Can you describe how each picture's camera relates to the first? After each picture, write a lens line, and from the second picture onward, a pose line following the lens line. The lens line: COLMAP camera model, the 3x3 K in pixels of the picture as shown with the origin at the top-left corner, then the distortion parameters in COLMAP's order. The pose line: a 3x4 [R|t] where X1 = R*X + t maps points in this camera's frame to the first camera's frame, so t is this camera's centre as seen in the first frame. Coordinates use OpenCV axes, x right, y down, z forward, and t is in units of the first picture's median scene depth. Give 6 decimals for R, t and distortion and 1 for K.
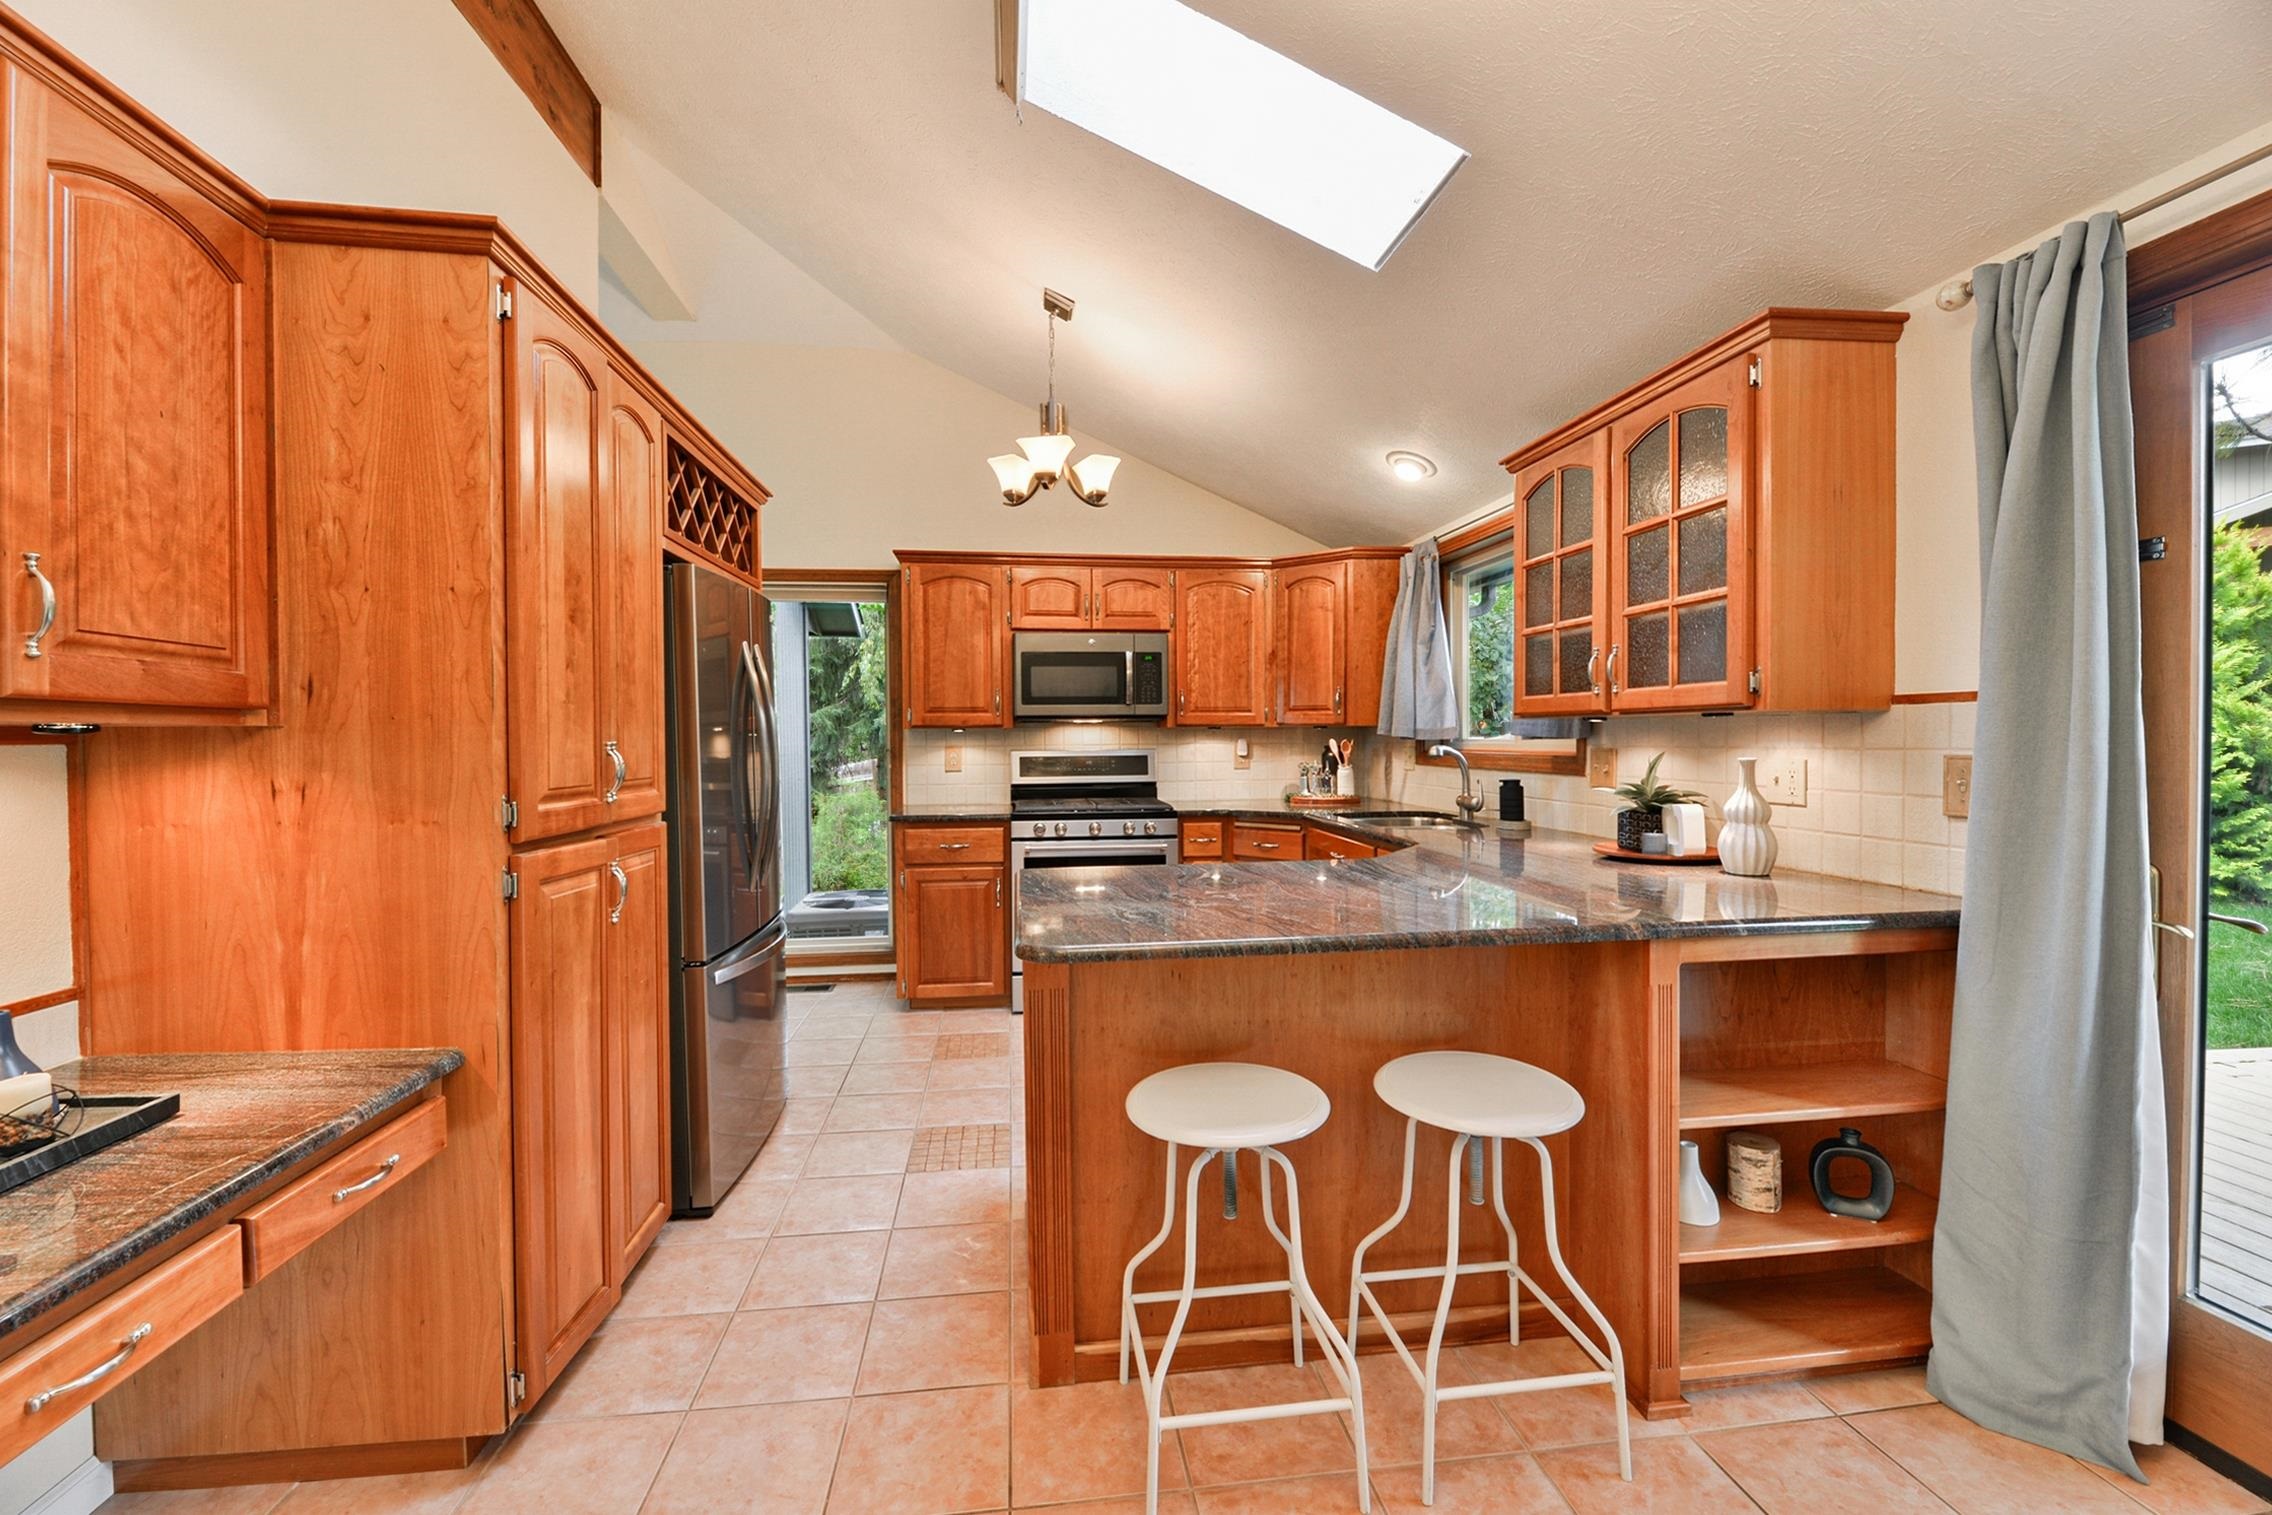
lens RADIAL K [[929.8, 0, 1098.6], [0, 929.8, 752.5], [0, 0, 1]] dist [-0.008875, -0.000264]
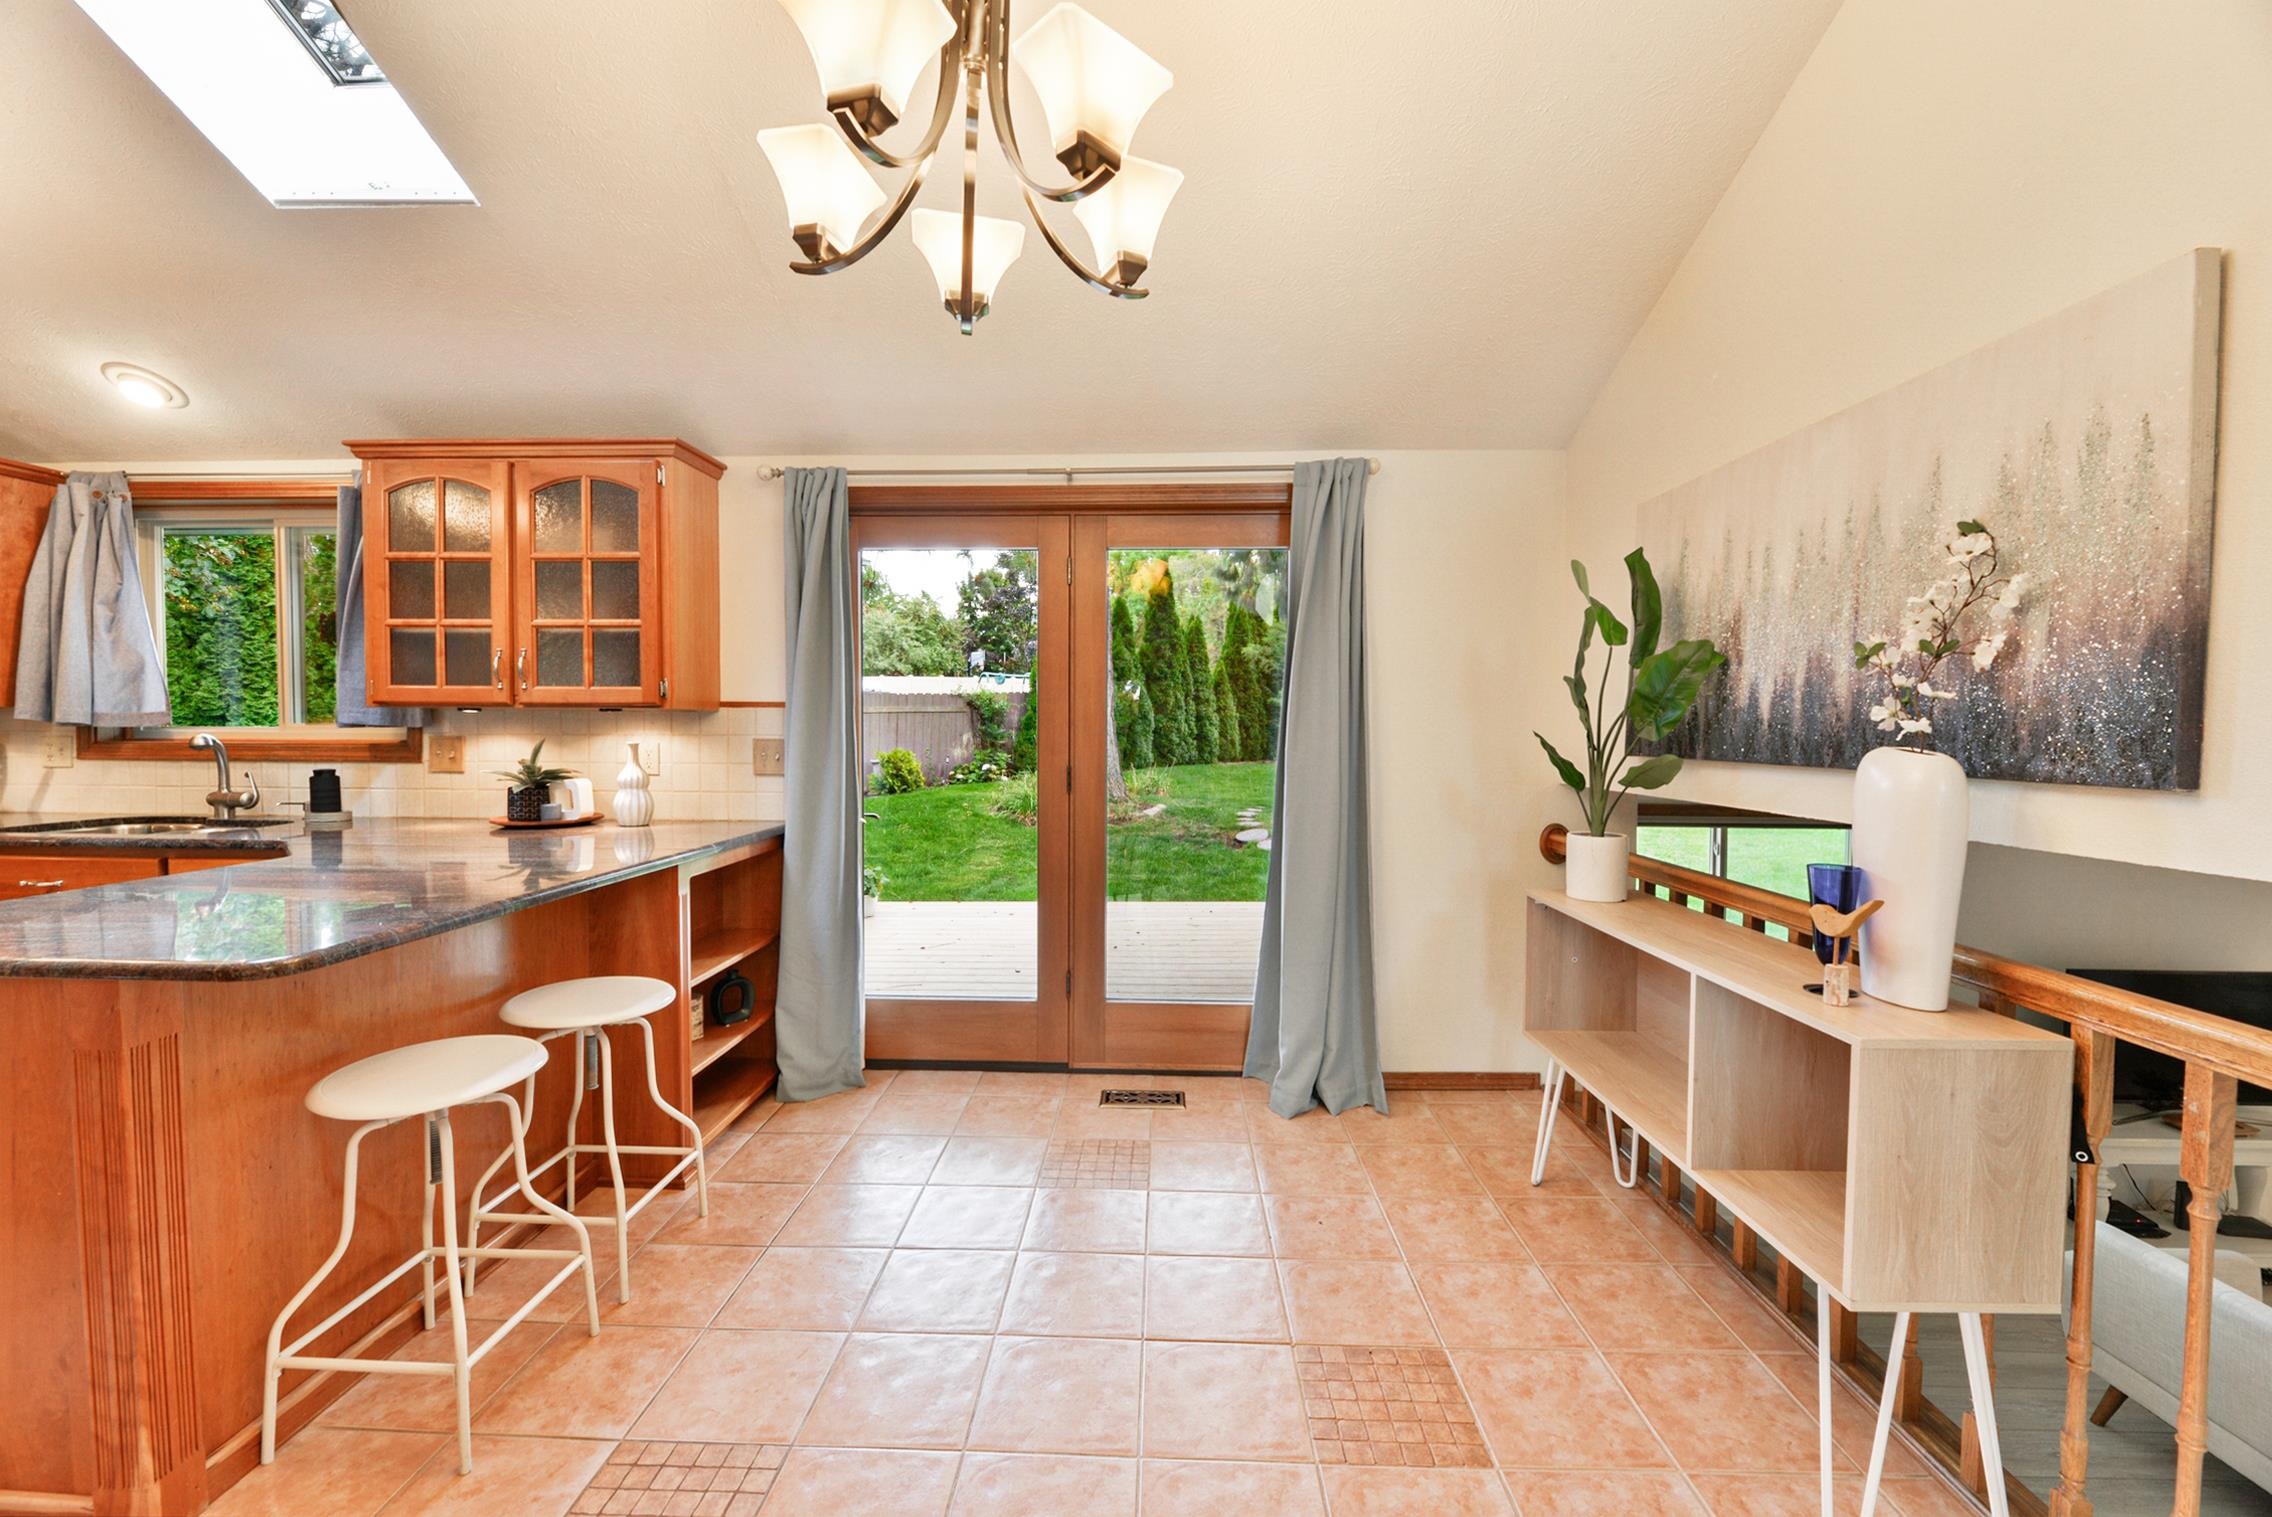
lens RADIAL K [[920.0, 0, 1136.3], [0, 920.0, 761.9], [0, 0, 1]] dist [0.000384, -0.000229]
pose [[0.145388, -0.027919, 0.988981, -0.551224], [0.009437, 0.999595, 0.026832, 0.005584], [-0.989330, 0.005432, 0.145592, 0.050282]]
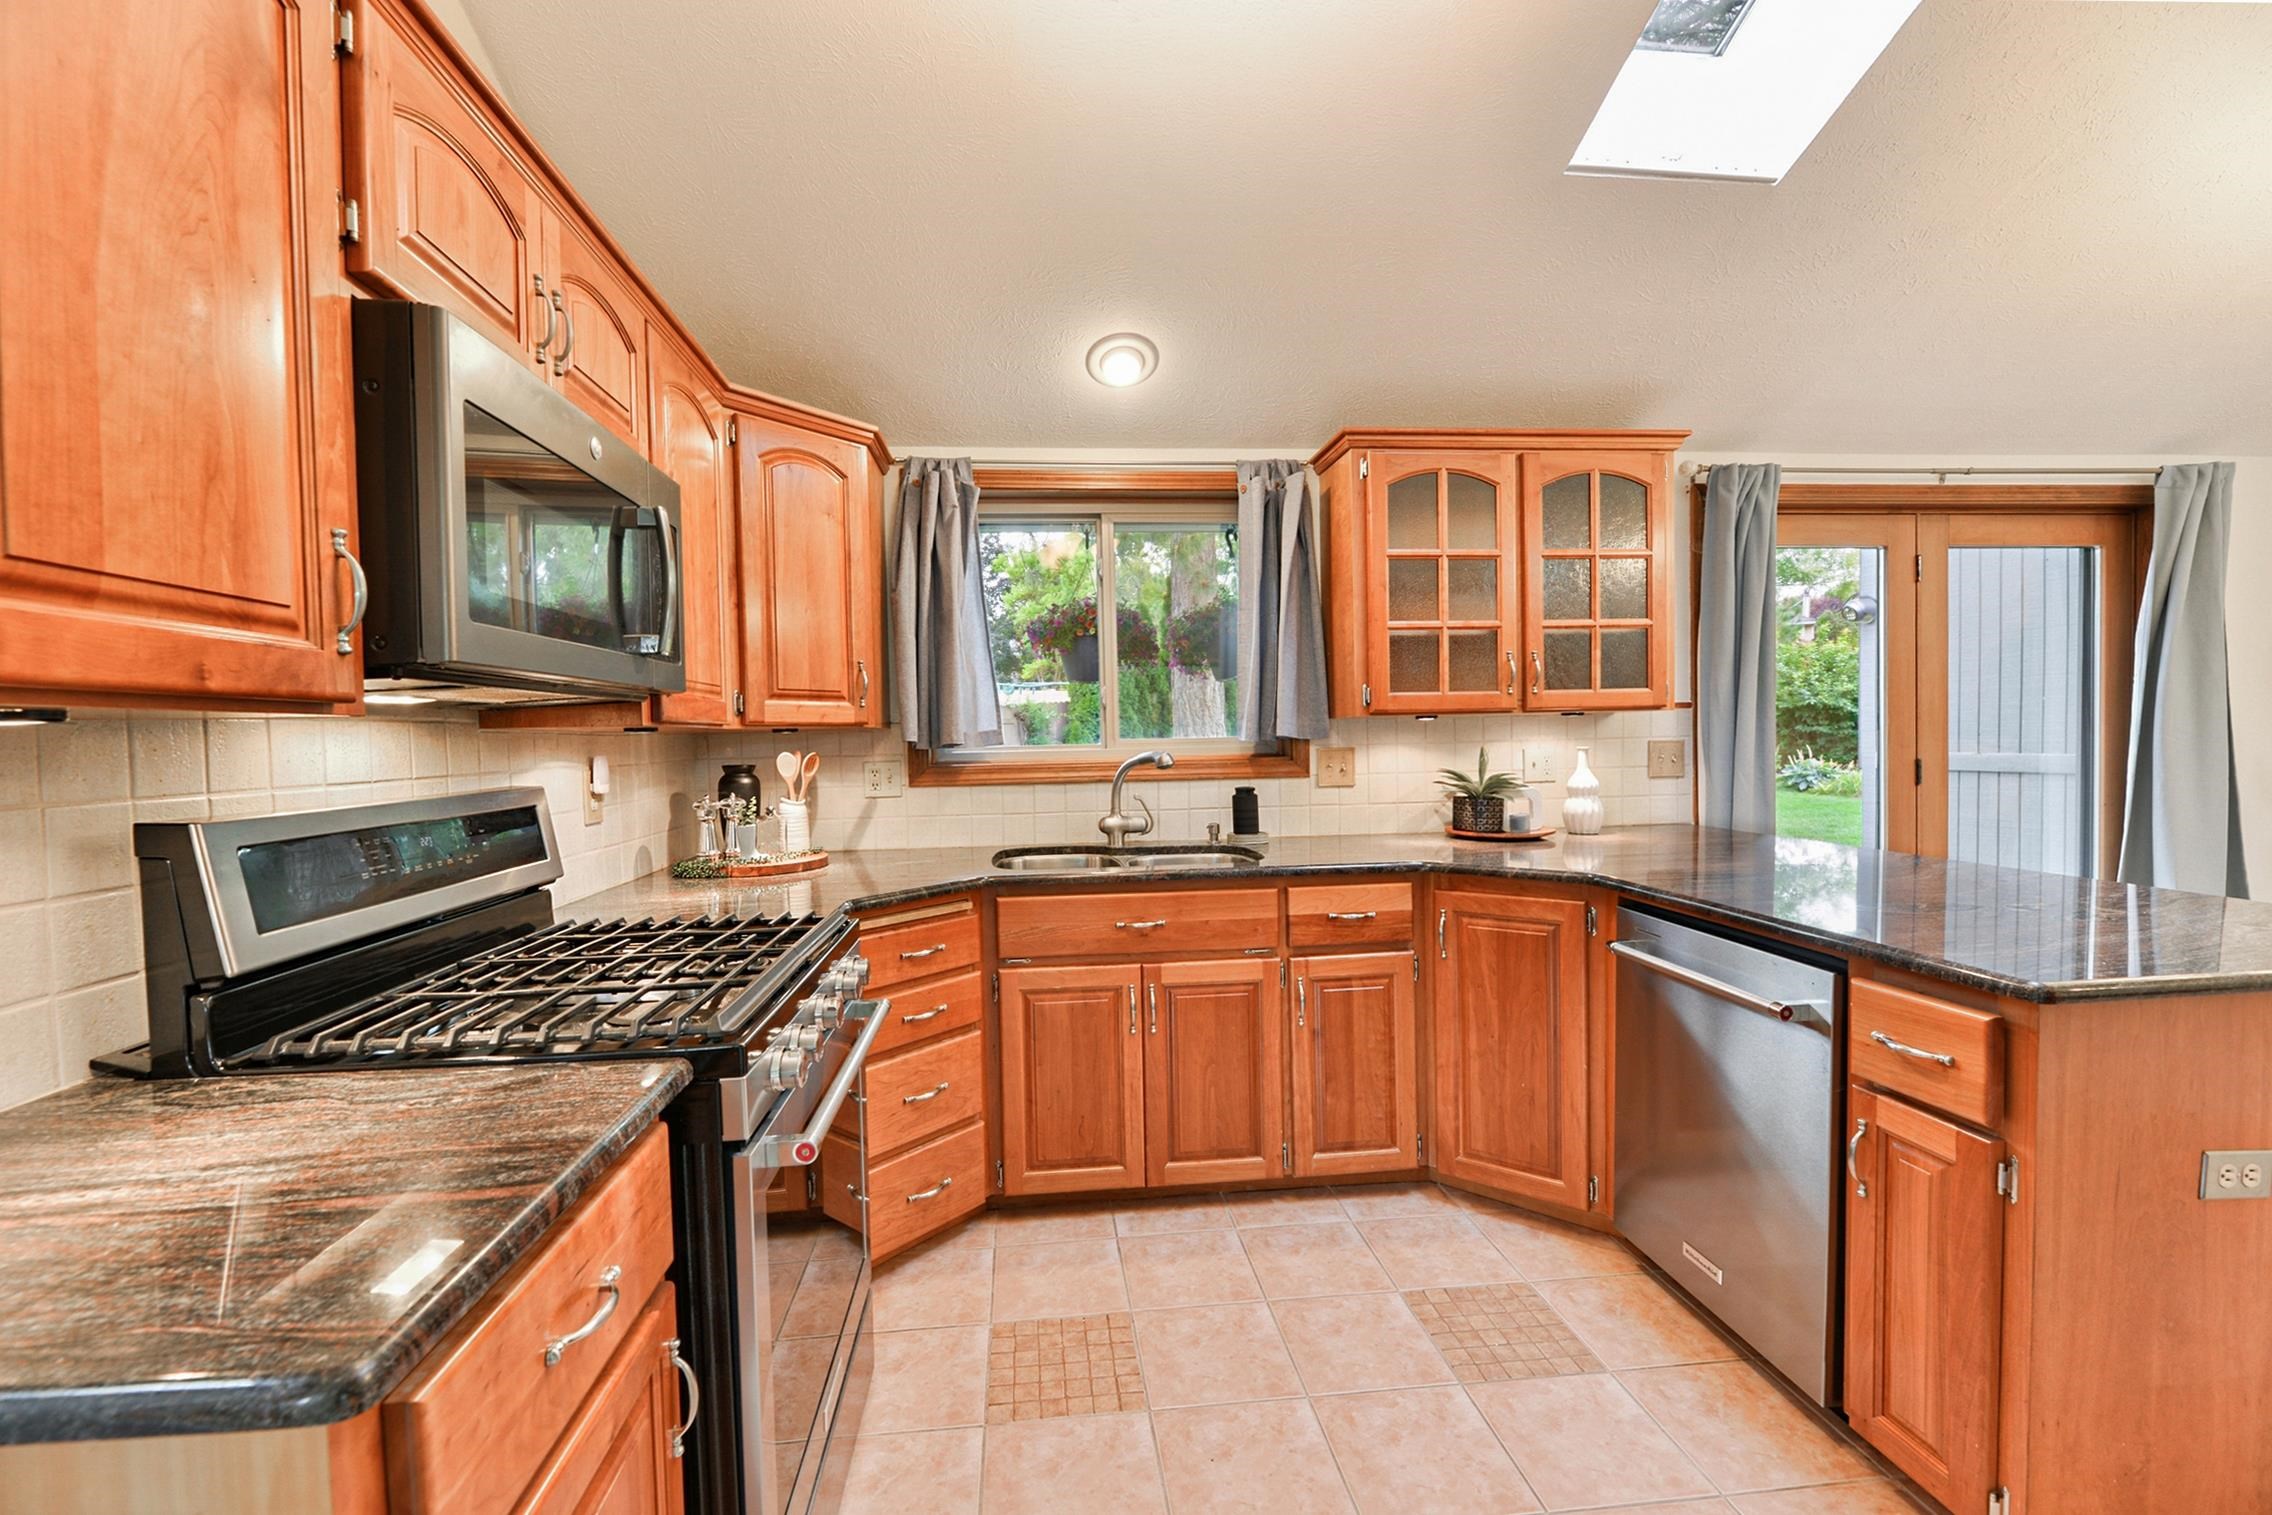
lens RADIAL K [[975.4, 0, 1136.0], [0, 975.4, 757.5], [0, 0, 1]] dist [-0.000203, -0.000105]
pose [[0.007560, -0.013268, 0.999883, -0.697233], [0.035765, 0.999276, 0.012989, -0.020972], [-0.999332, 0.035663, 0.008029, 1.617932]]
